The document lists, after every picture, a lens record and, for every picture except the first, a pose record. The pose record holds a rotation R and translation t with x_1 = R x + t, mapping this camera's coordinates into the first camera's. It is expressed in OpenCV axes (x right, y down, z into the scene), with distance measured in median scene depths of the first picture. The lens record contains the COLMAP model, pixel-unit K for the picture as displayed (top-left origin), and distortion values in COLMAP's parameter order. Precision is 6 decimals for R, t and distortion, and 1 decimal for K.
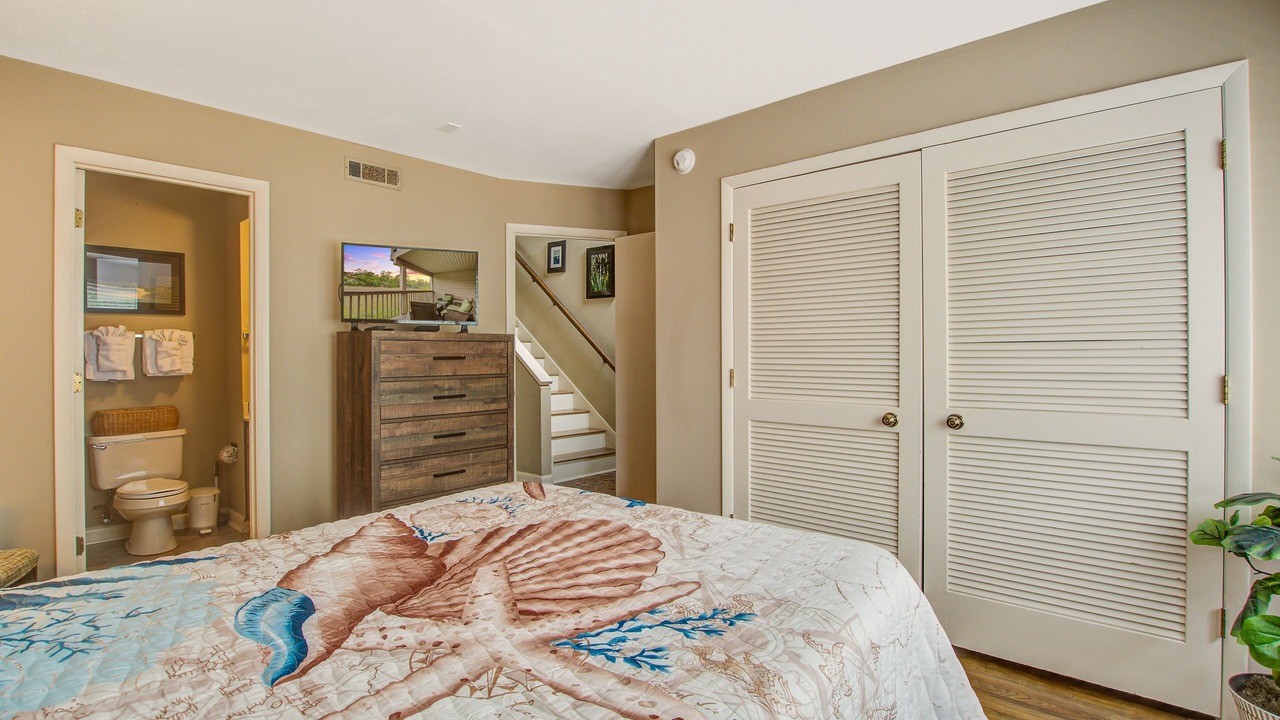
lens RADIAL K [[656.7, 0, 636.6], [0, 656.7, 359.7], [0, 0, 1]] dist [-0.003098, -0.000025]
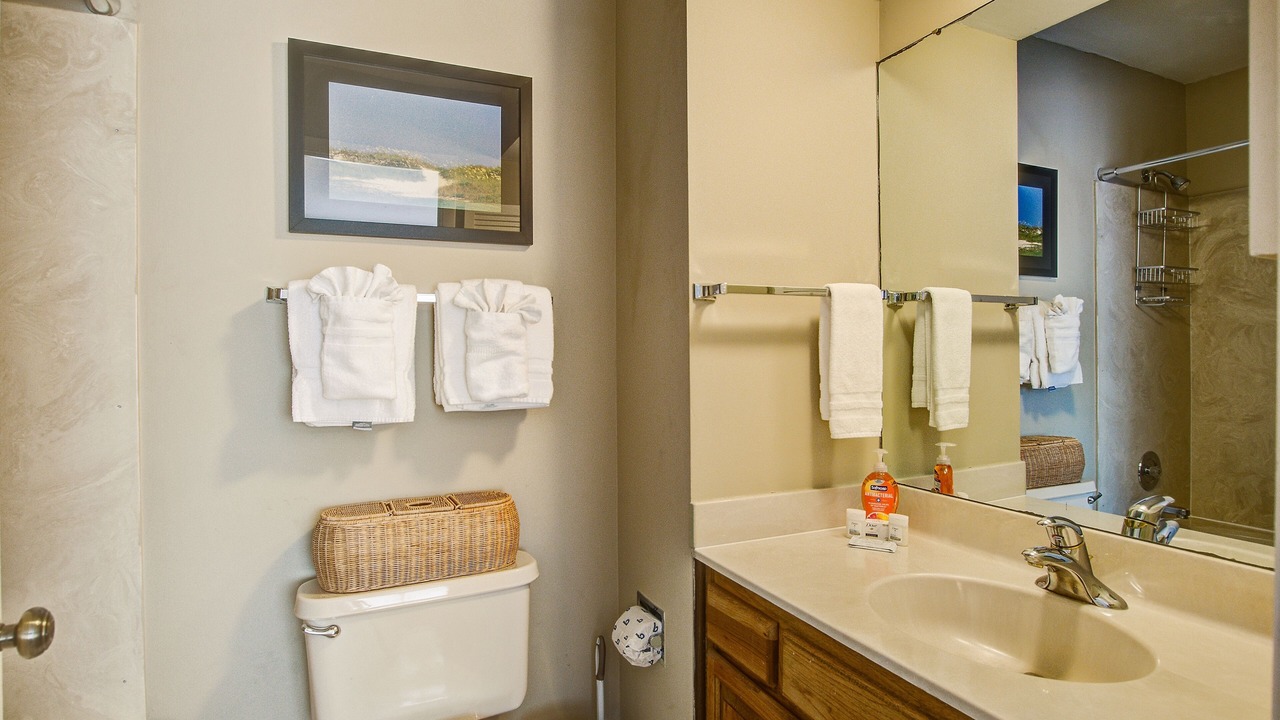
lens RADIAL K [[656.7, 0, 640.1], [0, 656.7, 356.0], [0, 0, 1]] dist [-0.003098, -0.000025]
pose [[0.929536, 0.009706, -0.368605, -0.514362], [-0.007415, 0.999943, 0.007631, -0.008326], [0.368658, -0.004360, 0.929555, 0.704409]]
